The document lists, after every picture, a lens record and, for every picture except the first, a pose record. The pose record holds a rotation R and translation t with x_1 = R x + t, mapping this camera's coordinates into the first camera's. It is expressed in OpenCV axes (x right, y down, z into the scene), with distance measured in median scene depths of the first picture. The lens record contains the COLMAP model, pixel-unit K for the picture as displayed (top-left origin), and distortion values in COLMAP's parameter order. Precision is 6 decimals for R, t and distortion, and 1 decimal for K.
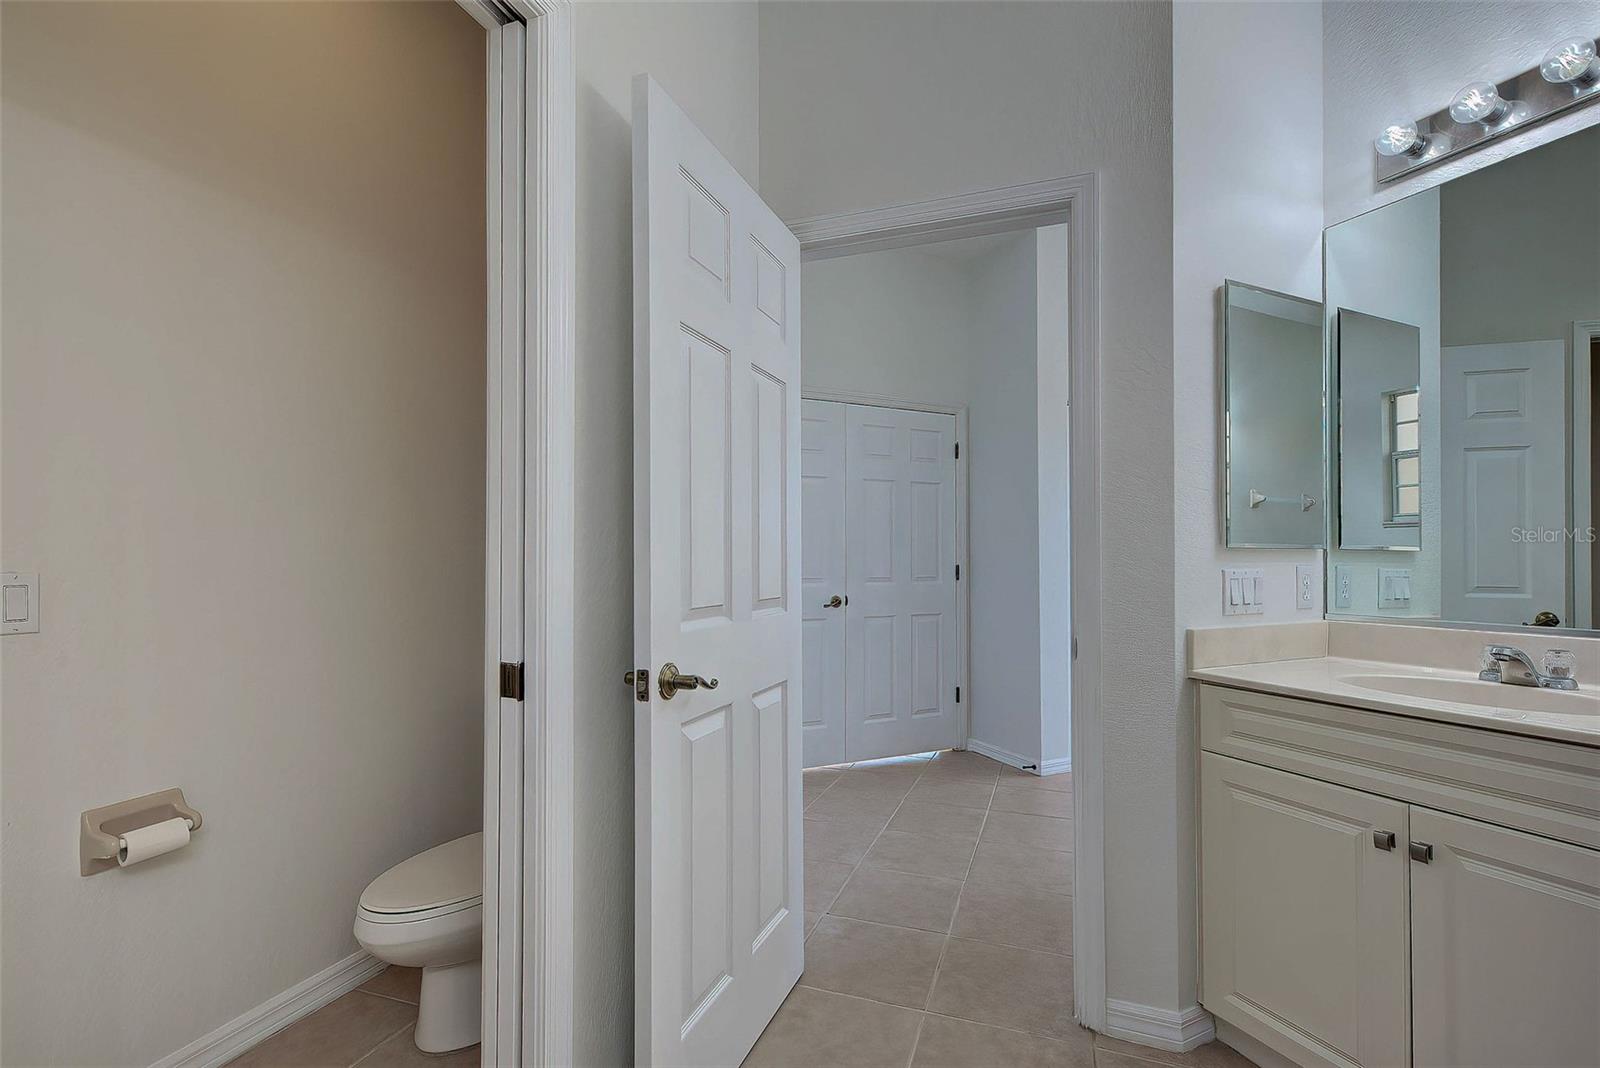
lens RADIAL K [[692.4, 0, 796.8], [0, 692.4, 545.0], [0, 0, 1]] dist [0.003330, 0.000256]
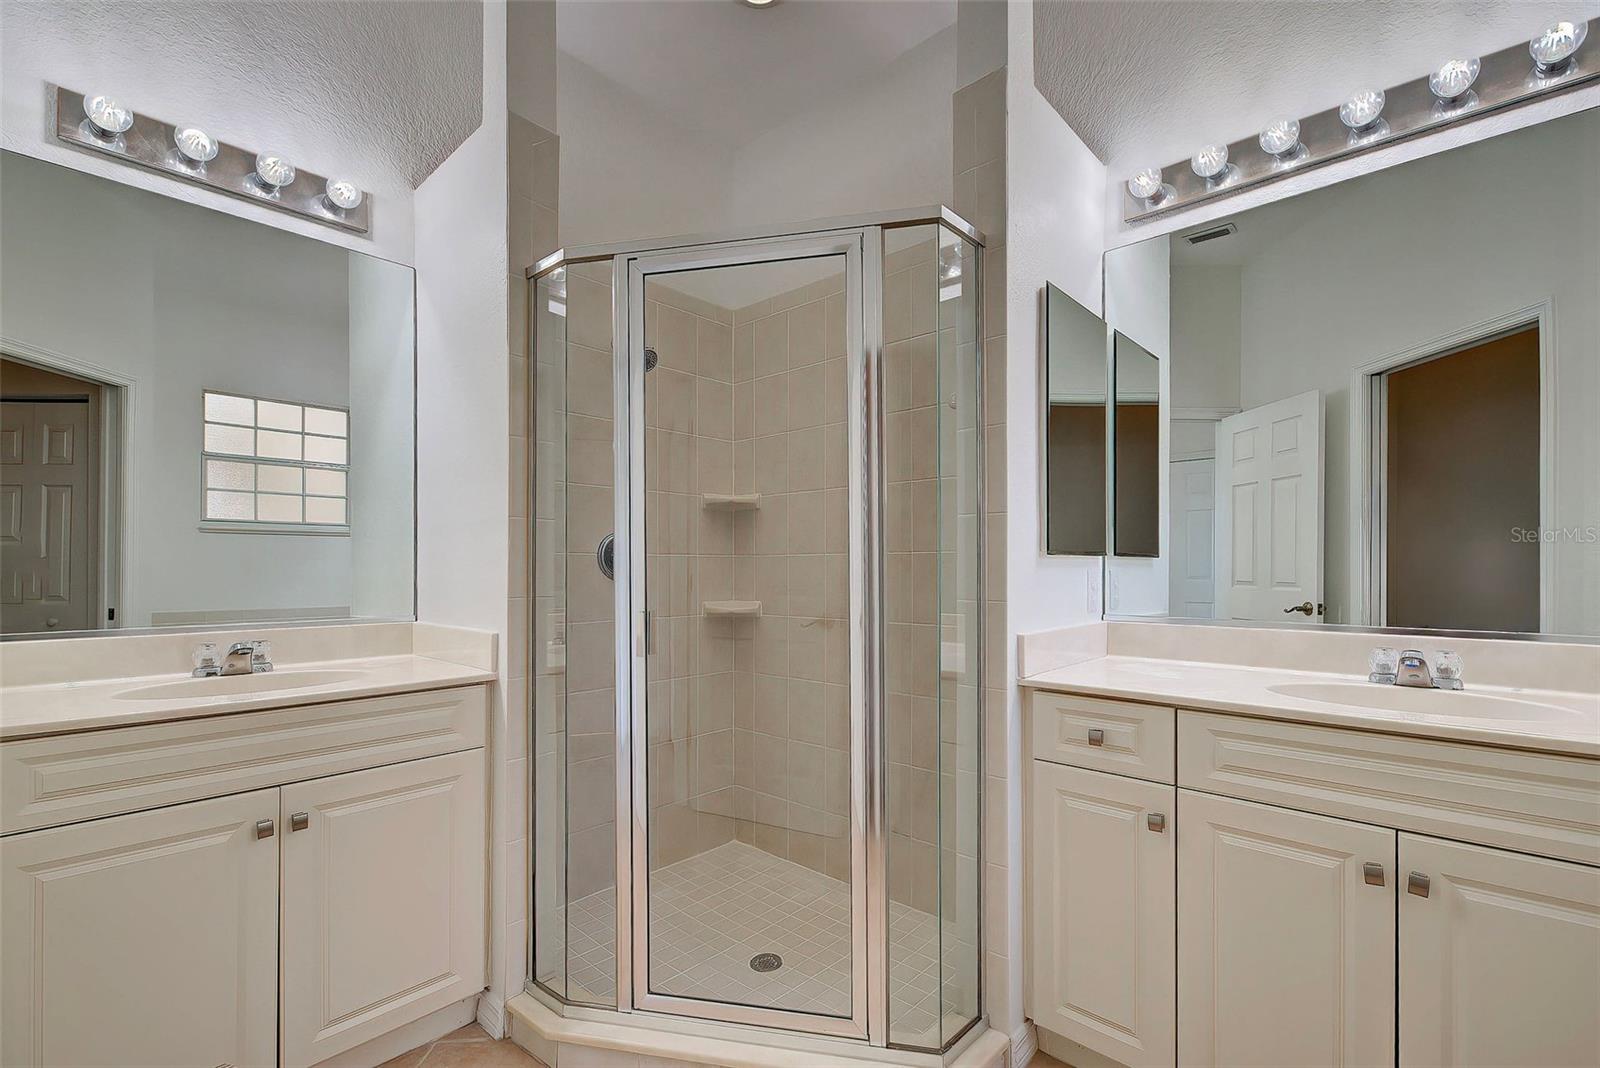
lens RADIAL K [[716.7, 0, 801.0], [0, 716.7, 553.8], [0, 0, 1]] dist [0.014648, -0.000130]
pose [[0.931452, 0.000816, 0.363864, -0.102812], [-0.002732, 0.999985, 0.004751, 0.002898], [-0.363855, -0.005420, 0.931440, 0.205621]]
